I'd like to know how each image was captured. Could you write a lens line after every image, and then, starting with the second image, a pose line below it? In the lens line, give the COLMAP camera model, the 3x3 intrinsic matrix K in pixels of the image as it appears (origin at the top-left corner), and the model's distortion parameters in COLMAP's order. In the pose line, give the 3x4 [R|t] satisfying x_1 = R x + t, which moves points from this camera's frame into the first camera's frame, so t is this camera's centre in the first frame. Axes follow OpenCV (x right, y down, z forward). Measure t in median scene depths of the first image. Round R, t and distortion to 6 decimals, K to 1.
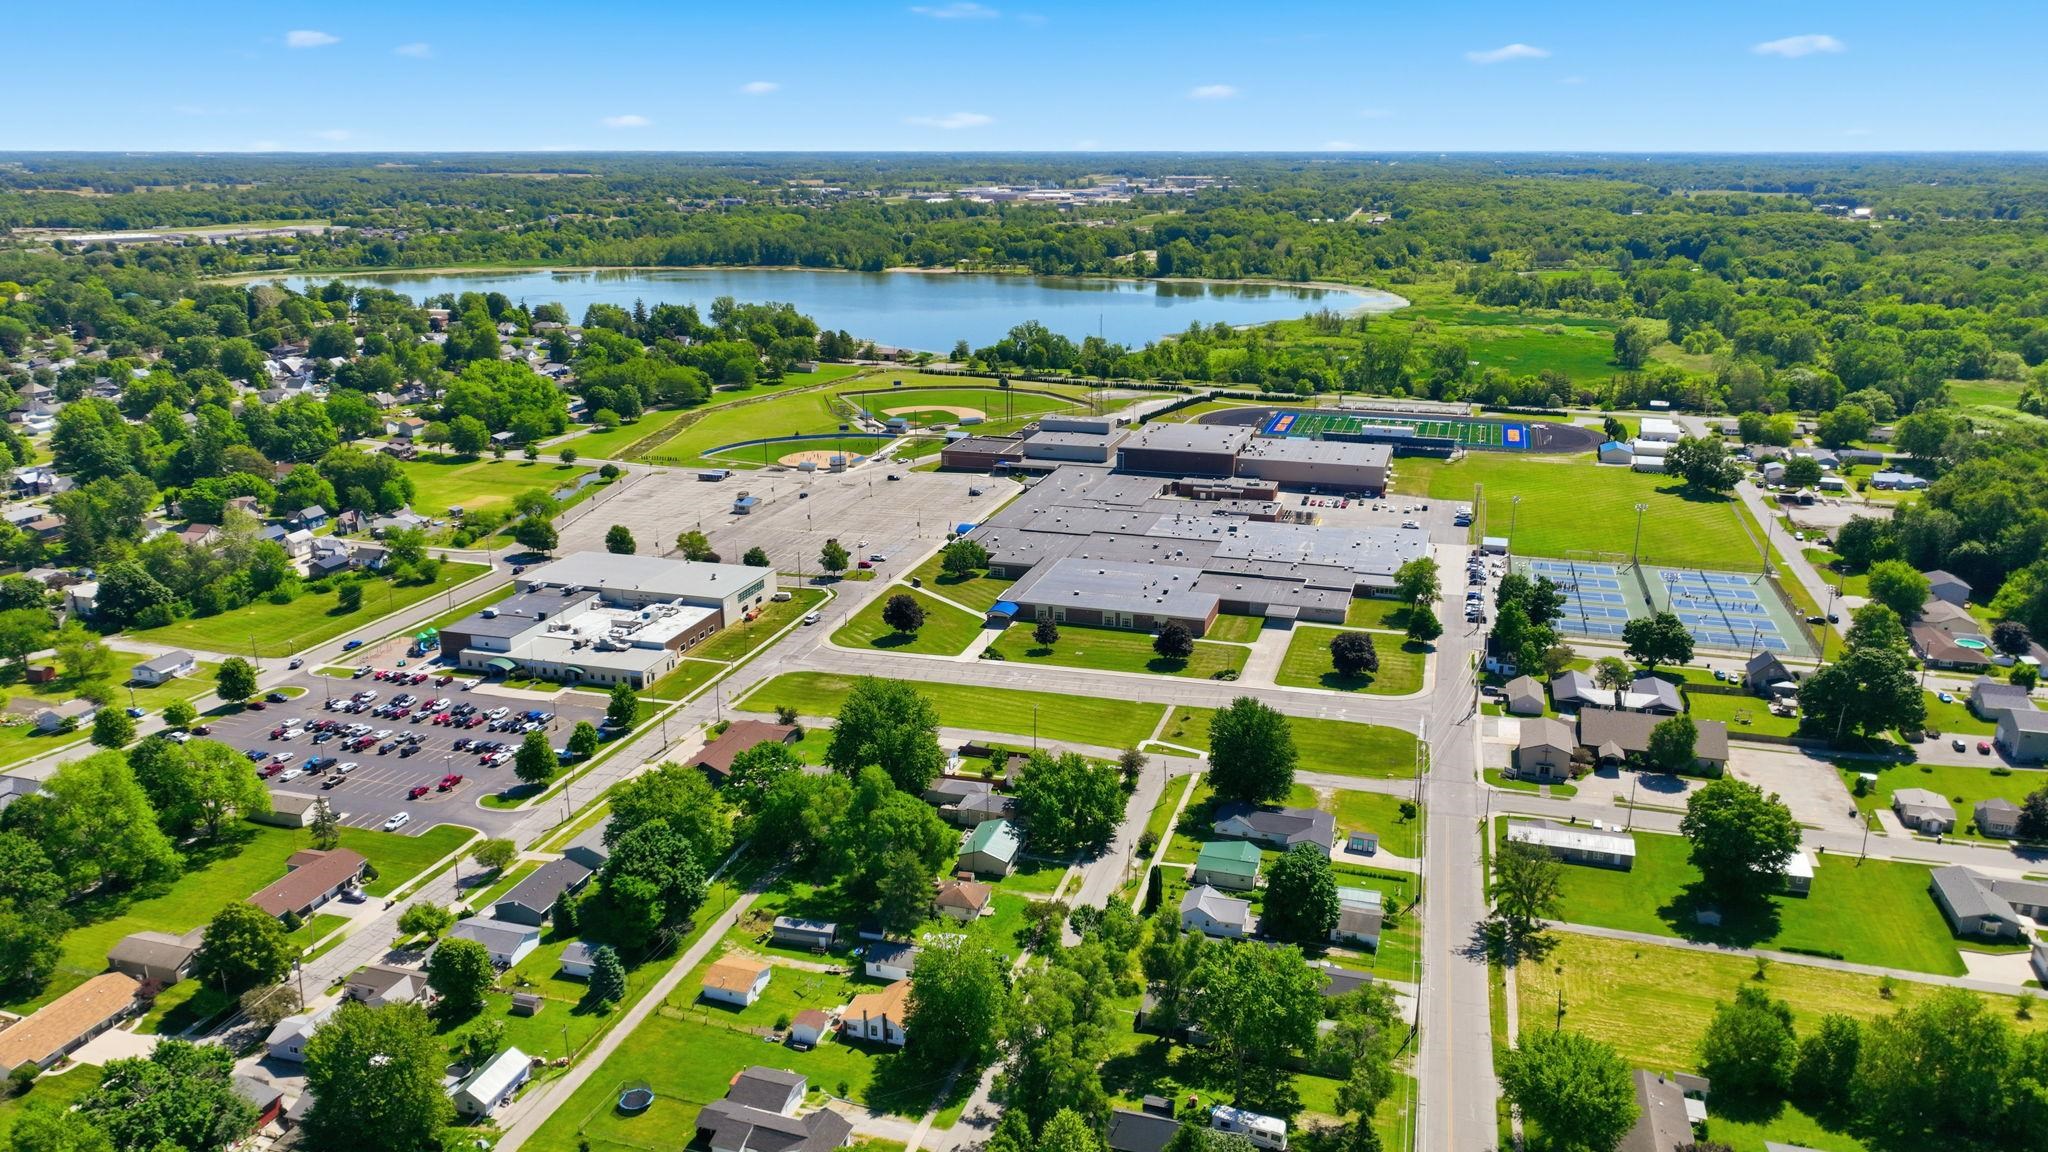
lens RADIAL K [[1447.7, 0, 1015.4], [0, 1447.7, 576.7], [0, 0, 1]] dist [0.005691, 0.000227]
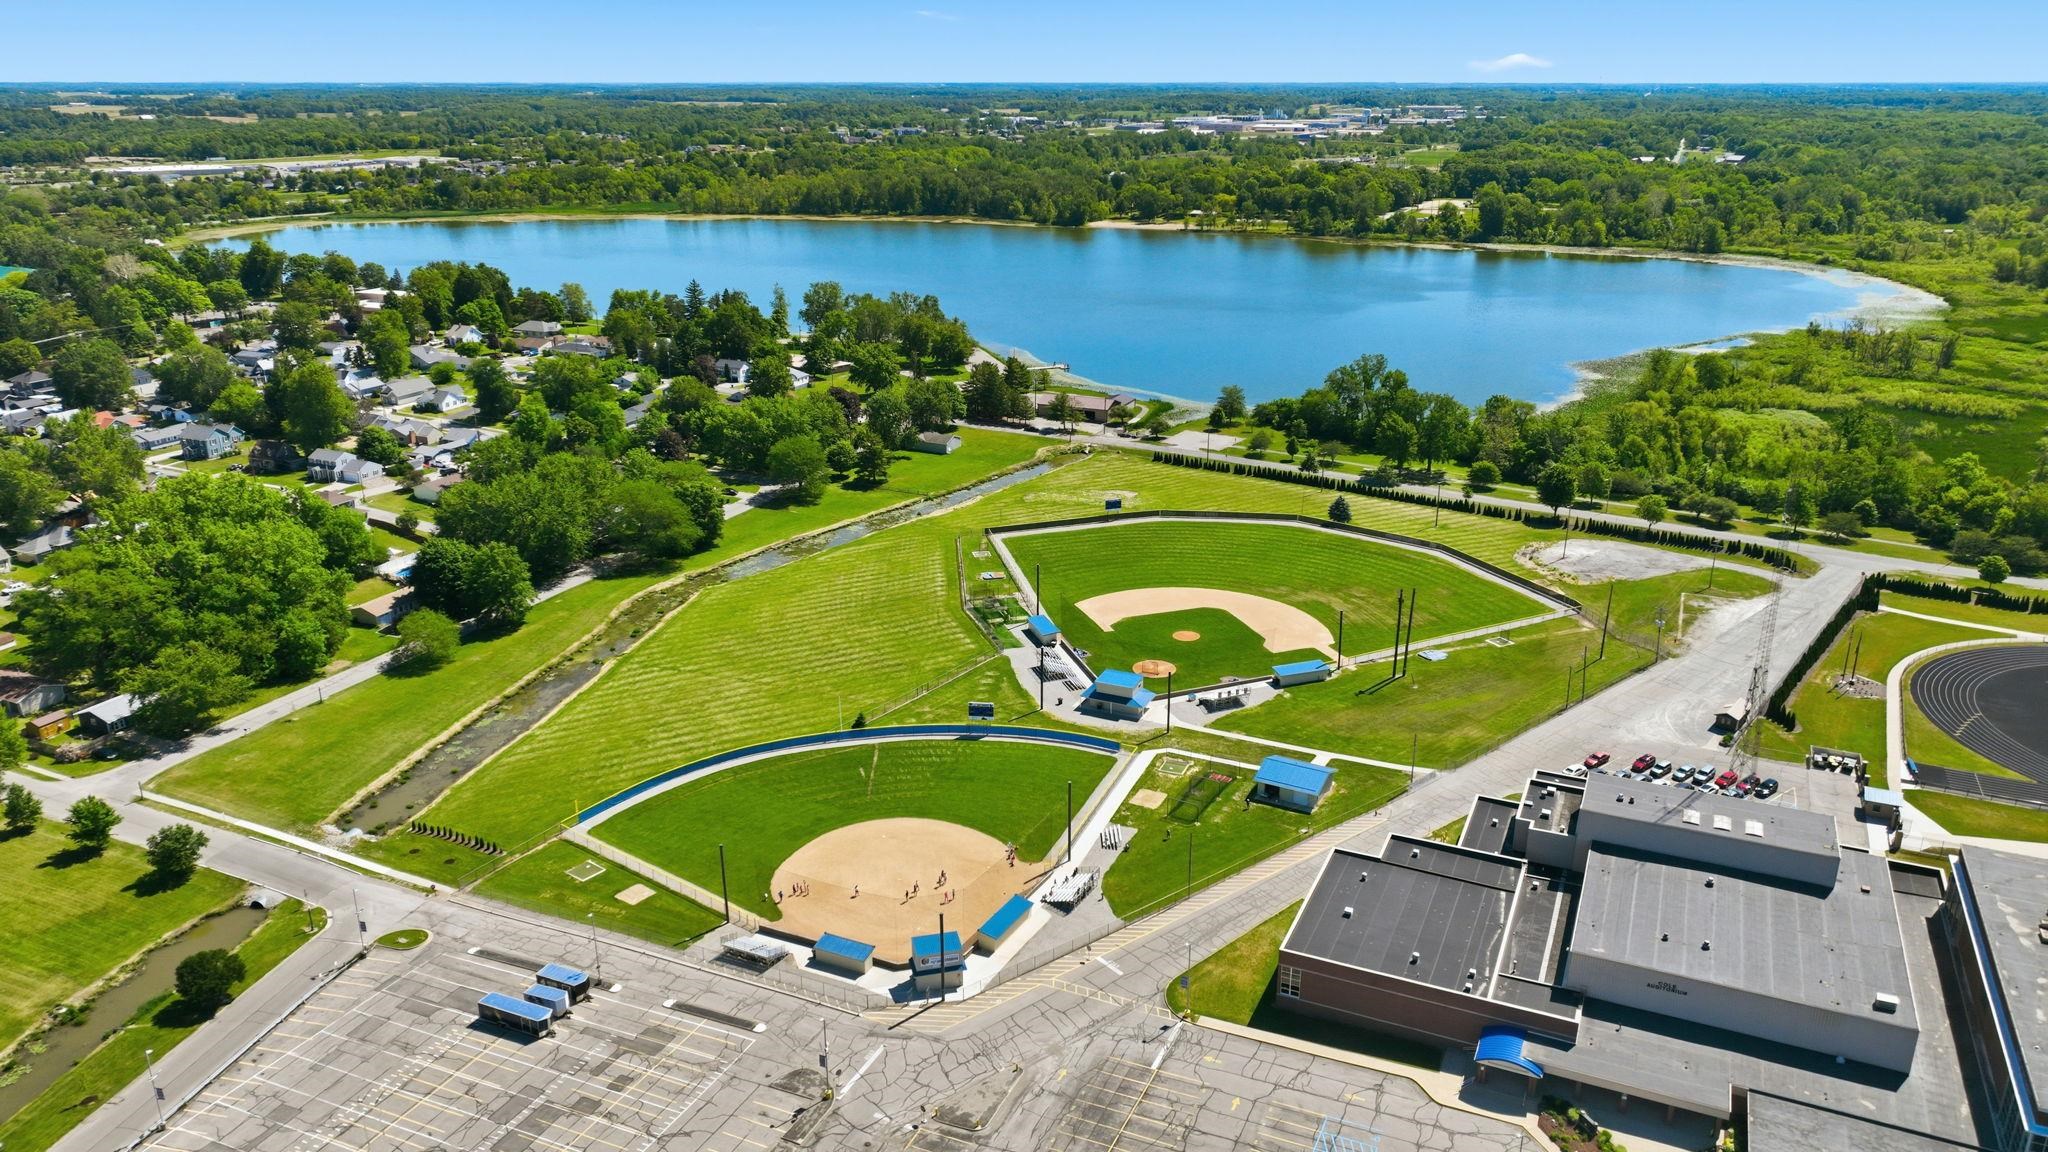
lens RADIAL K [[1447.7, 0, 1015.4], [0, 1447.7, 576.7], [0, 0, 1]] dist [0.005691, 0.000227]
pose [[0.991187, 0.043839, -0.125003, -0.025401], [-0.038459, 0.998240, 0.045137, -0.062630], [0.126762, -0.039931, 0.991129, 0.250678]]
